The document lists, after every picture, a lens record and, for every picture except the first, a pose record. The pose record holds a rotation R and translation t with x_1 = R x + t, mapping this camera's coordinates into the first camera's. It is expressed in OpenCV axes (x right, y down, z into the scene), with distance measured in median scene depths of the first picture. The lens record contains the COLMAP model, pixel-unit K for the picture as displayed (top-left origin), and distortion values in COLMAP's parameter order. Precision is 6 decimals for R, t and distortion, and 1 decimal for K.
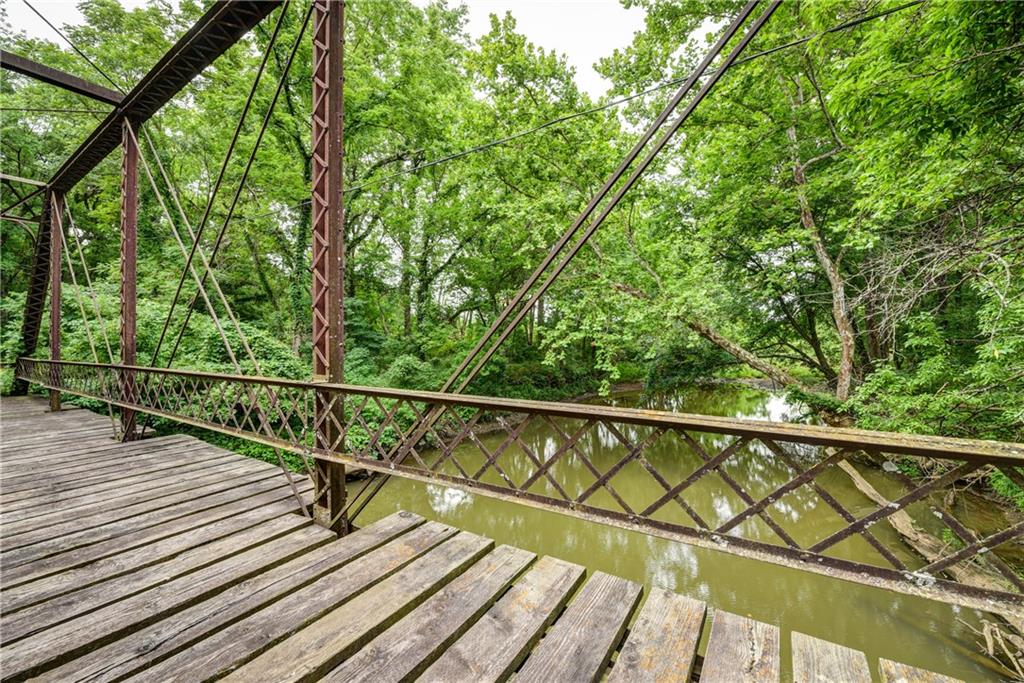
lens RADIAL K [[419.1, 0, 510.1], [0, 419.1, 338.9], [0, 0, 1]] dist [-0.018539, 0.000004]
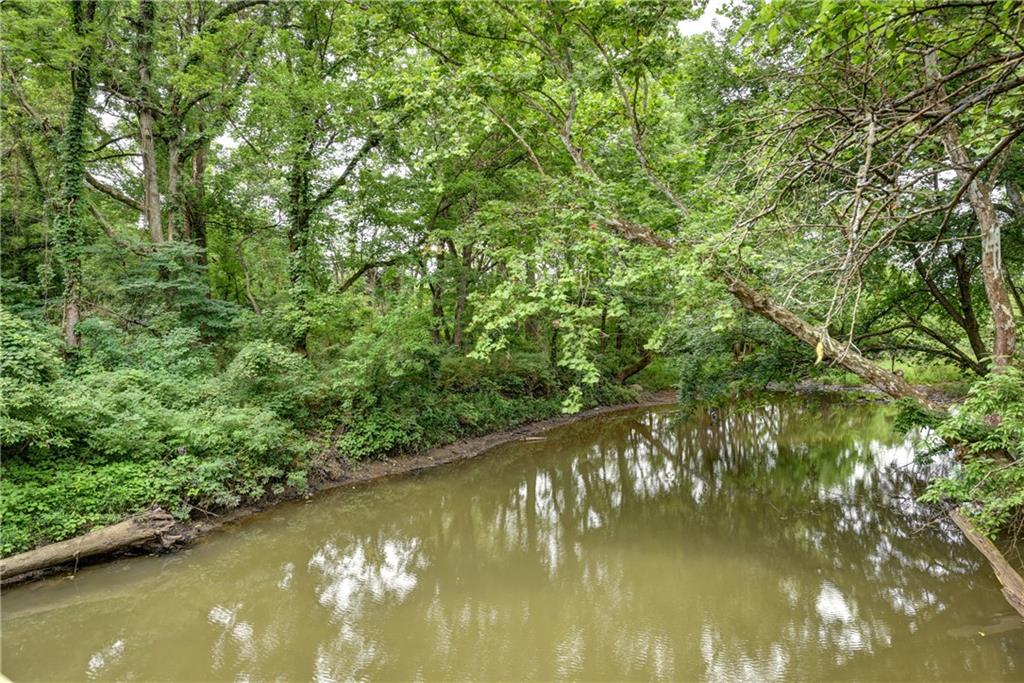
lens RADIAL K [[689.5, 0, 511.7], [0, 689.5, 335.6], [0, 0, 1]] dist [0.004633, 0.001138]
pose [[0.999969, 0.007685, -0.001764, 0.135670], [-0.007630, 0.999543, 0.029240, 0.001335], [0.001988, -0.029226, 0.999571, 0.046672]]
